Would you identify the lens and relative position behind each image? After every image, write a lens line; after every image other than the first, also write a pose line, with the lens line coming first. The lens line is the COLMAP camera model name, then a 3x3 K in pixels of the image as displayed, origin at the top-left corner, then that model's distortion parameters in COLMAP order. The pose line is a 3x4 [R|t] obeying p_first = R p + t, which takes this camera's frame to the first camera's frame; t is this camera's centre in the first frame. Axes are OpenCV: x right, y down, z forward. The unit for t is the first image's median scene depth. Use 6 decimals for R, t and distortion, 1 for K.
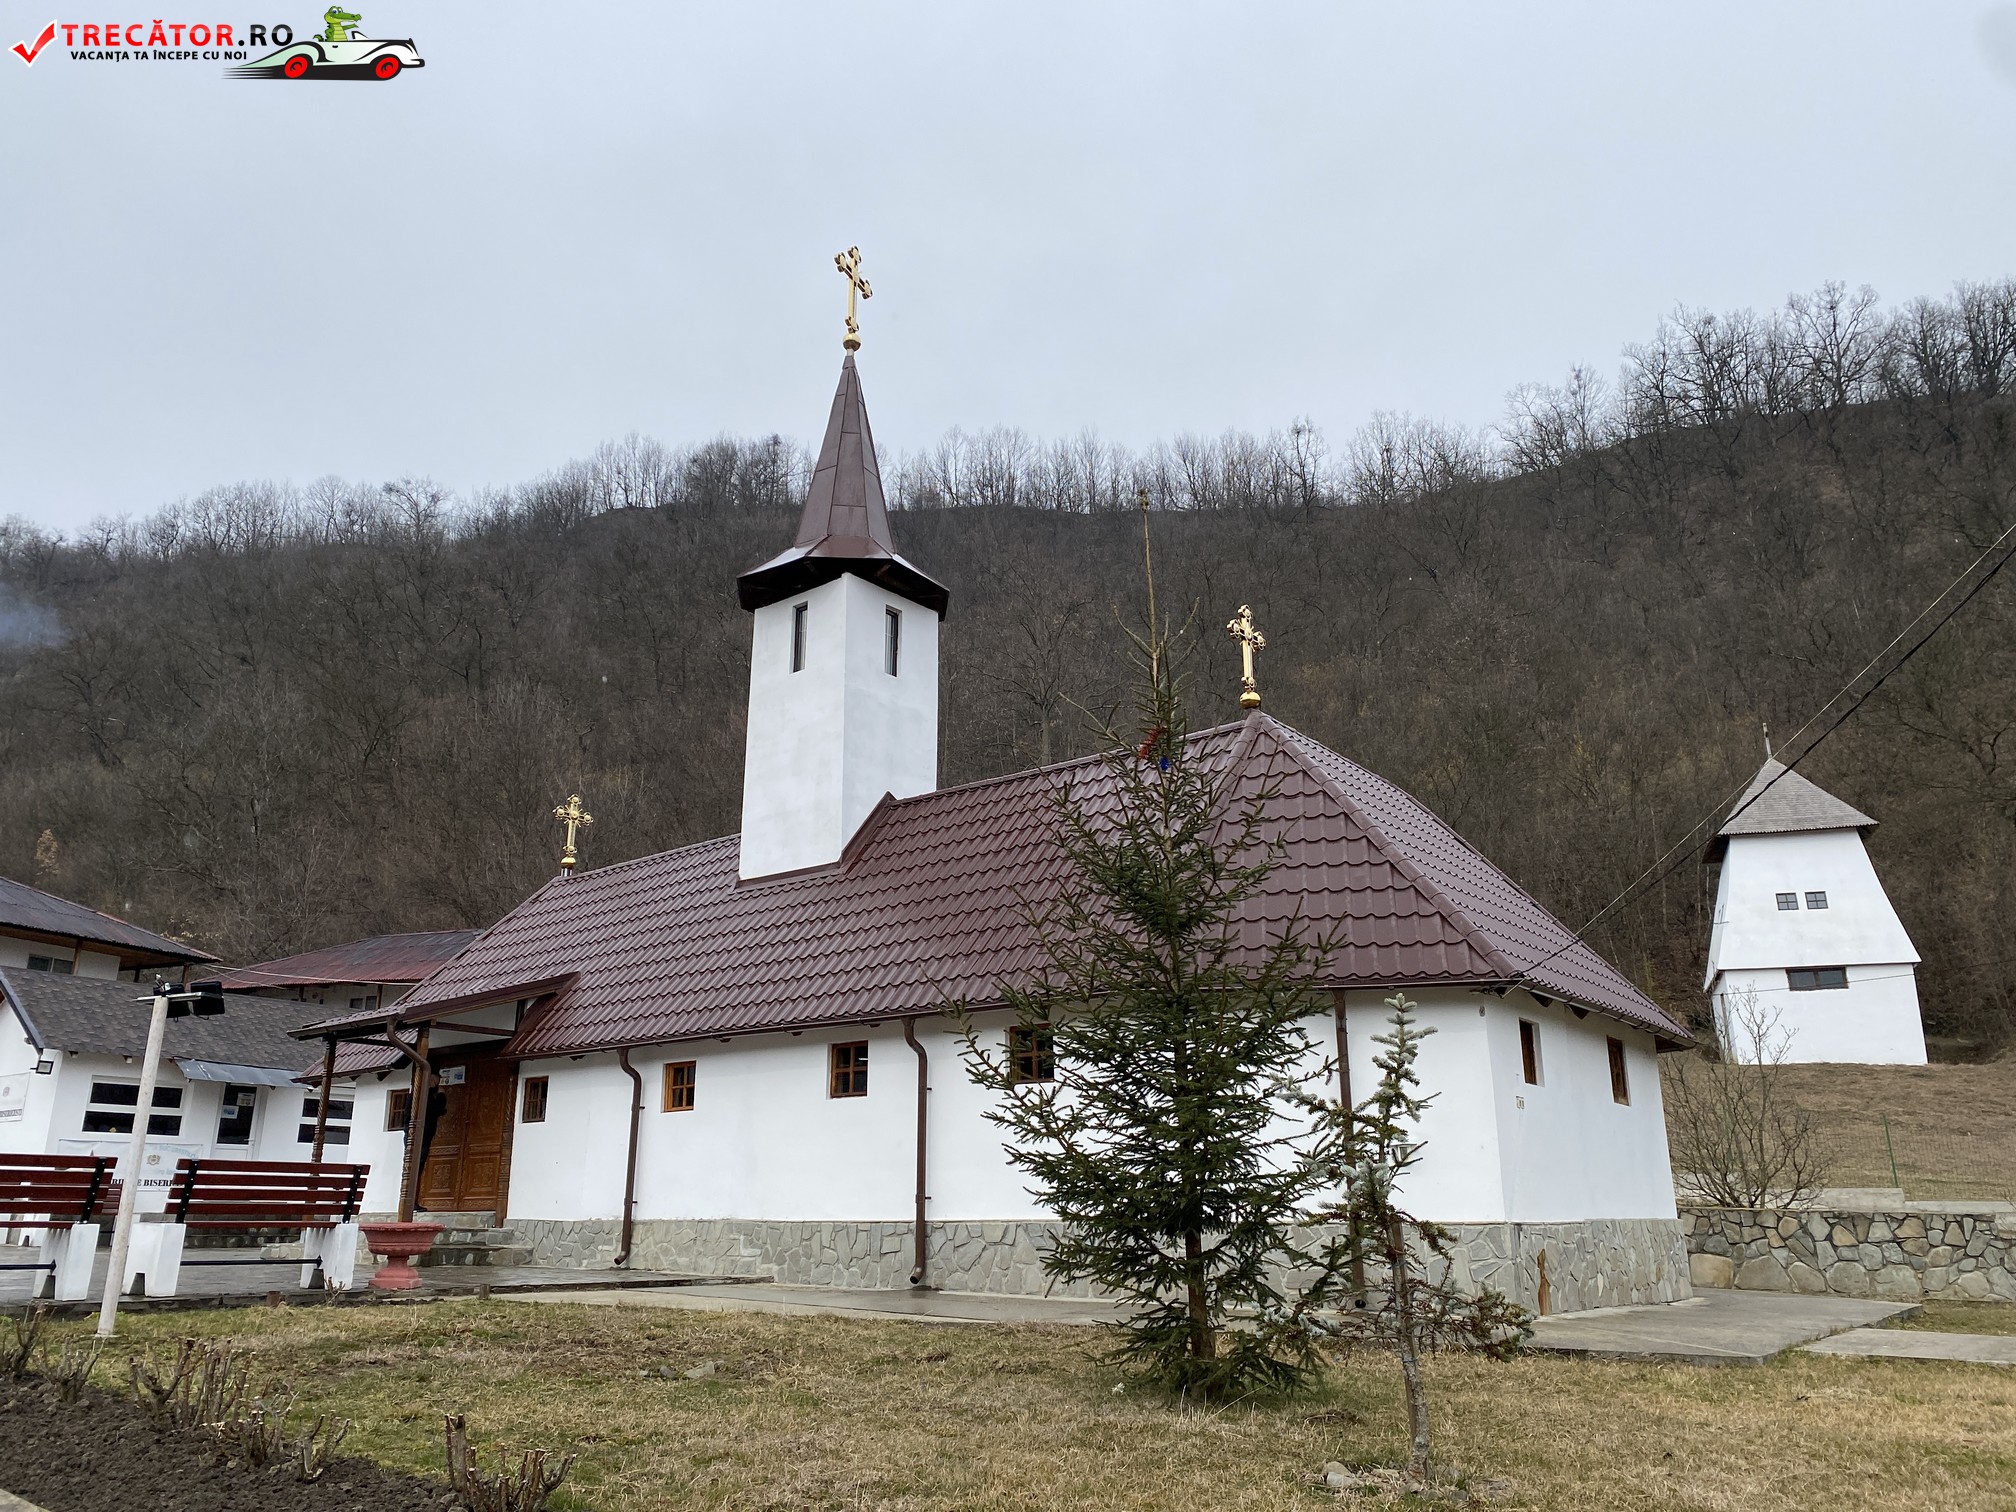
lens RADIAL K [[1521.8, 0, 996.1], [0, 1521.8, 729.7], [0, 0, 1]] dist [0.013084, -0.001544]
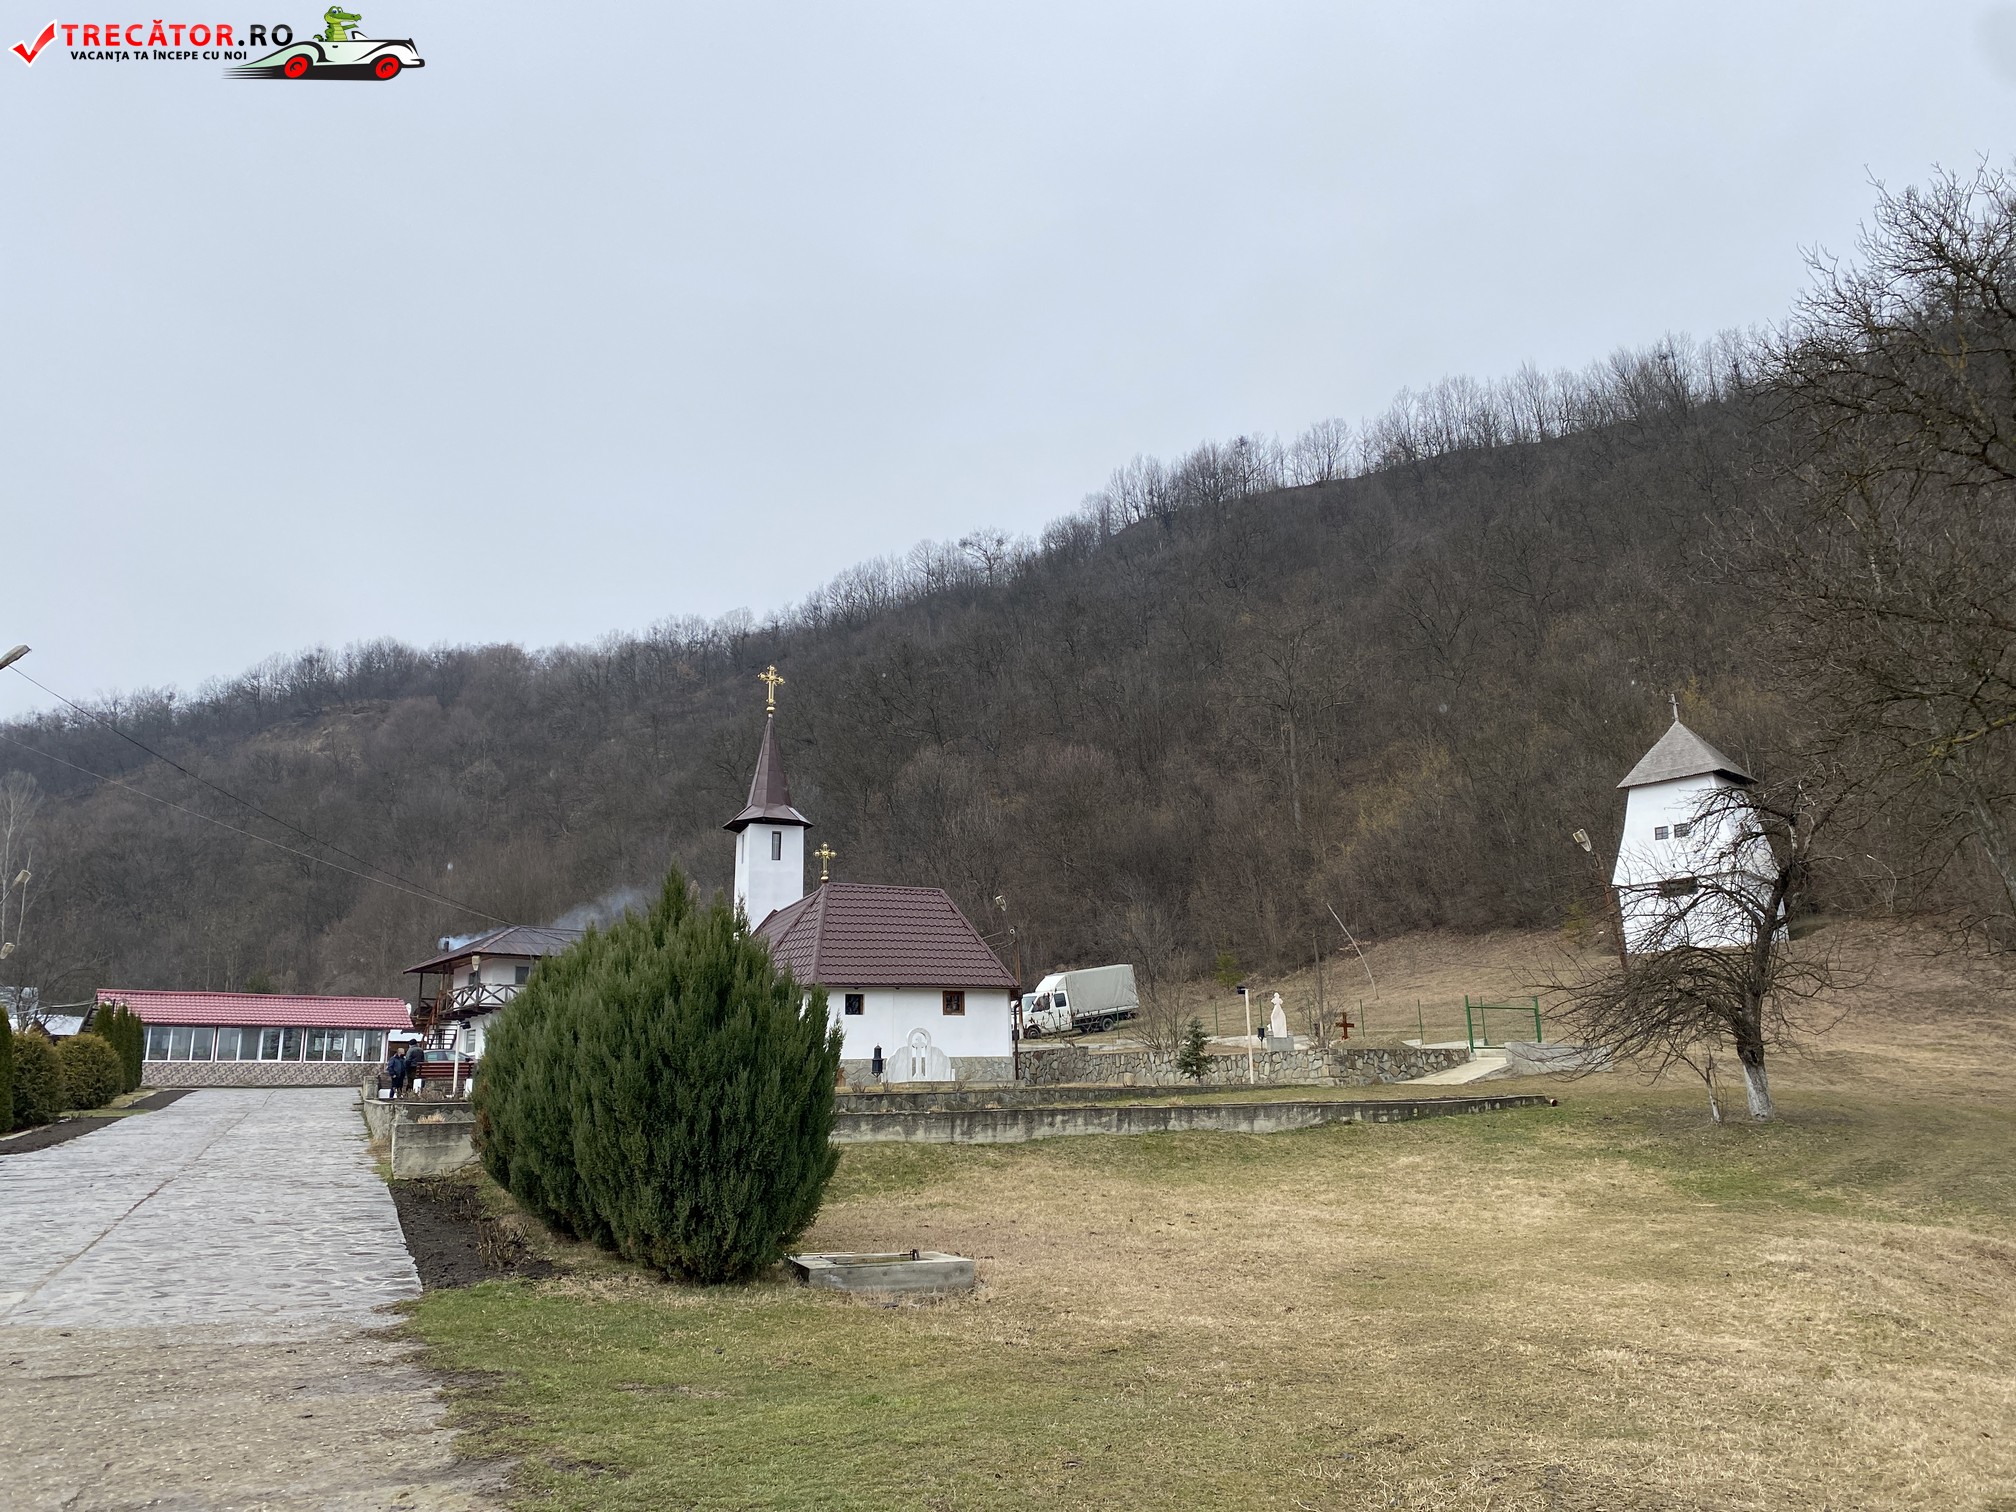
lens RADIAL K [[1507.0, 0, 1011.6], [0, 1507.0, 742.5], [0, 0, 1]] dist [0.057995, -0.077959]
pose [[0.894754, -0.140848, -0.423766, 1.318298], [0.166447, 0.985763, 0.023801, -0.215605], [0.414381, -0.091831, 0.905459, -1.033837]]
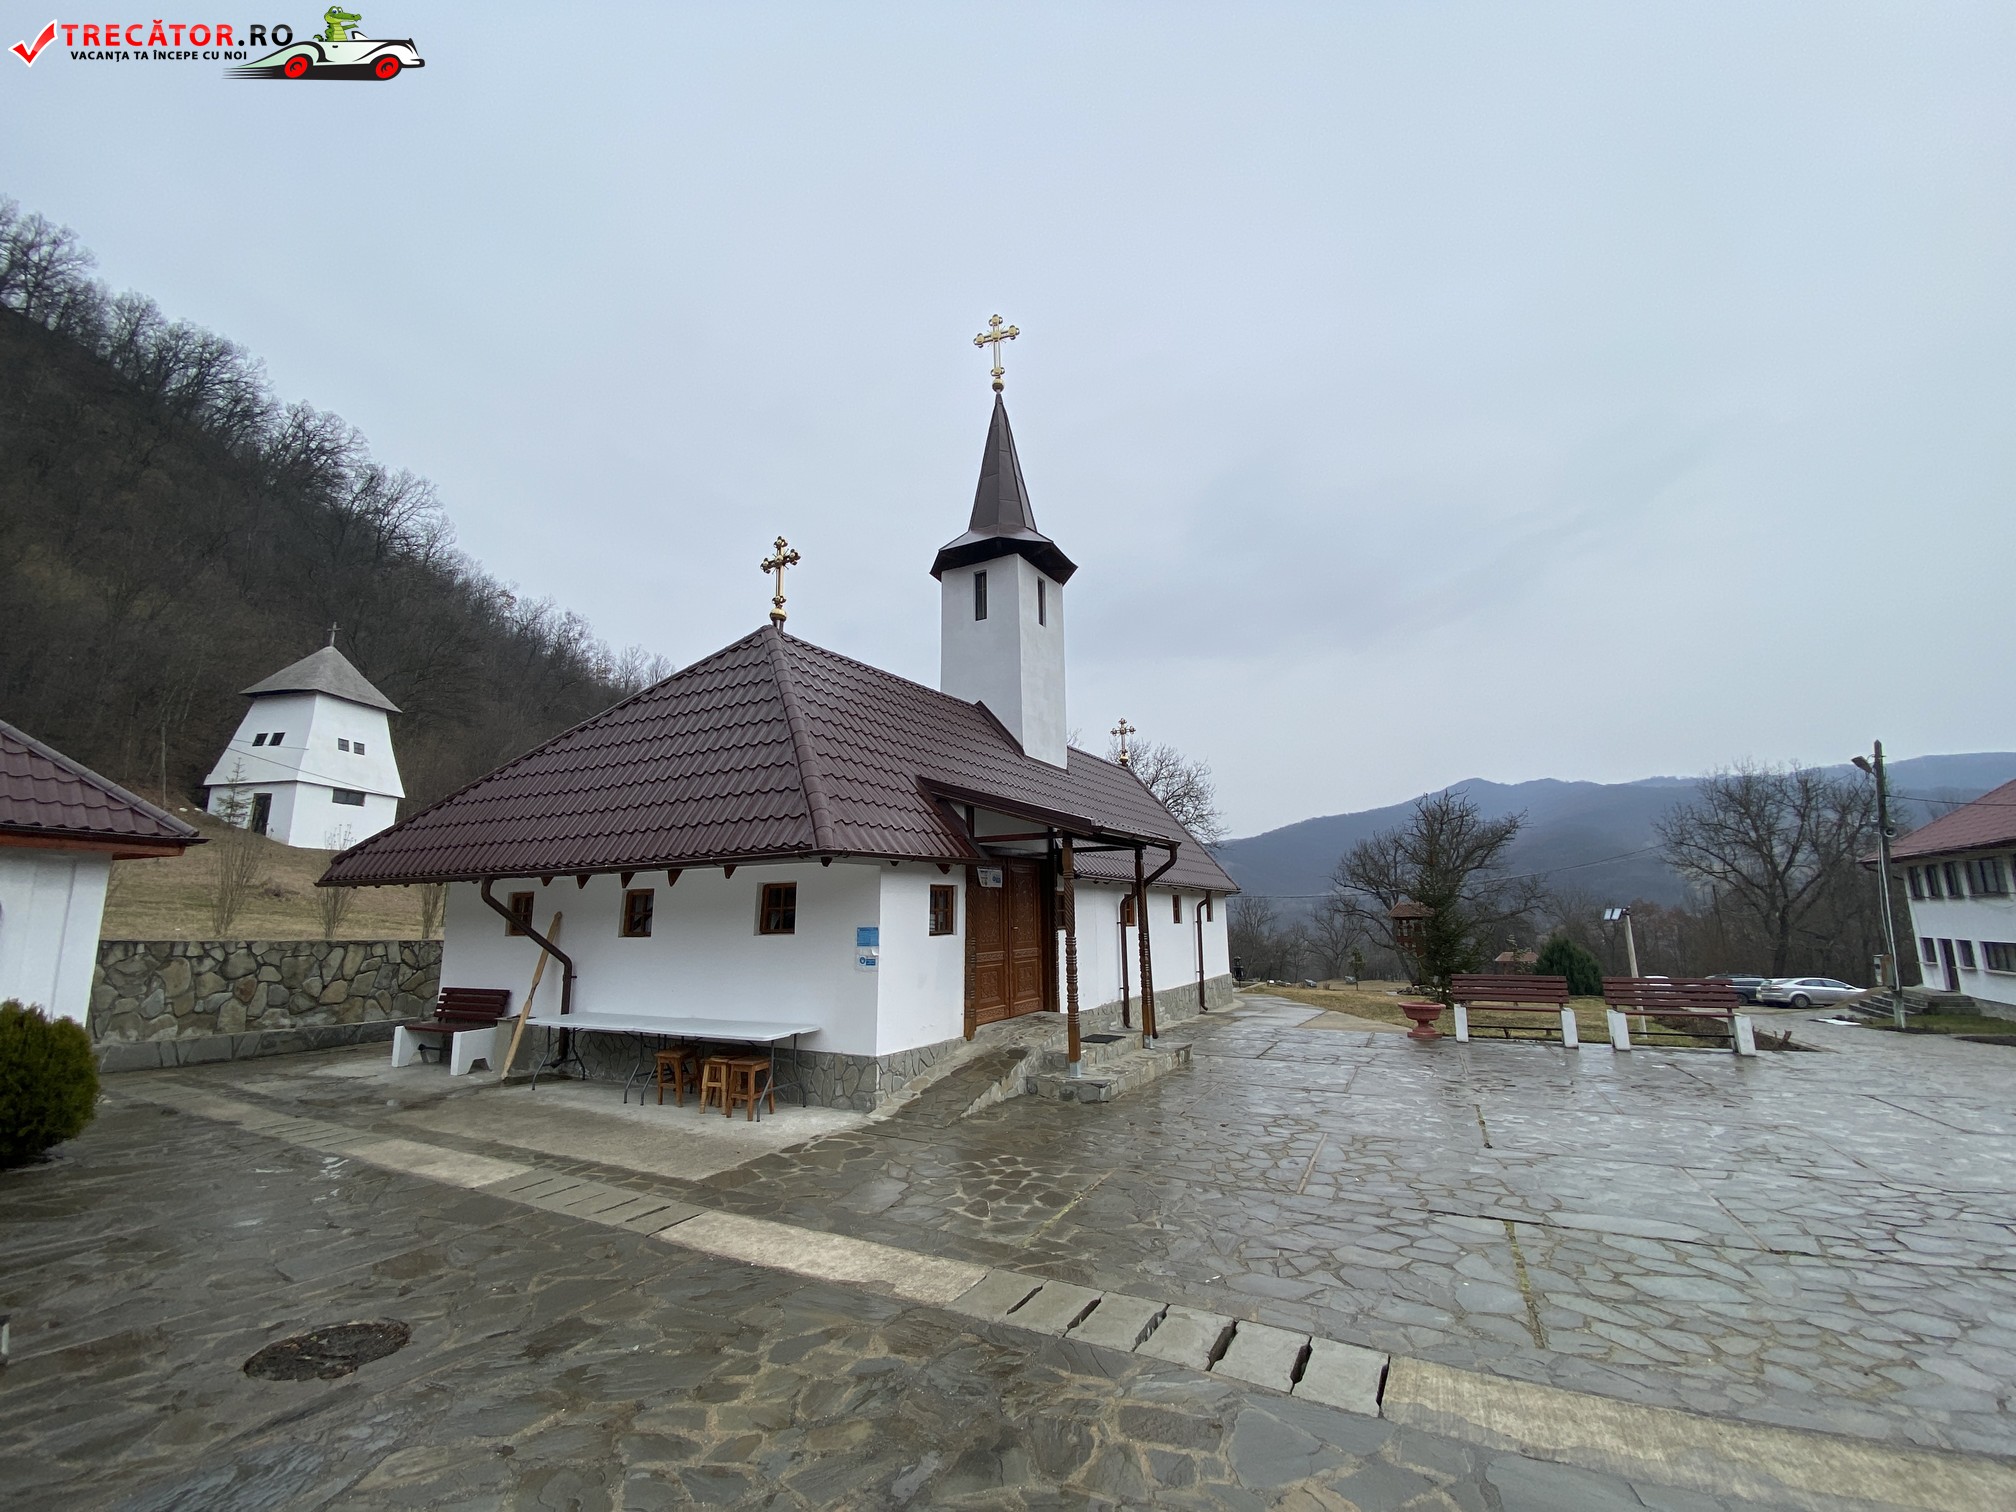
lens RADIAL K [[799.0, 0, 994.4], [0, 799.0, 758.7], [0, 0, 1]] dist [0.047602, -0.032588]
pose [[-0.159819, 0.187859, 0.969106, -0.824321], [-0.297824, 0.926803, -0.228773, 0.264079], [-0.941148, -0.325186, -0.092171, 1.040402]]
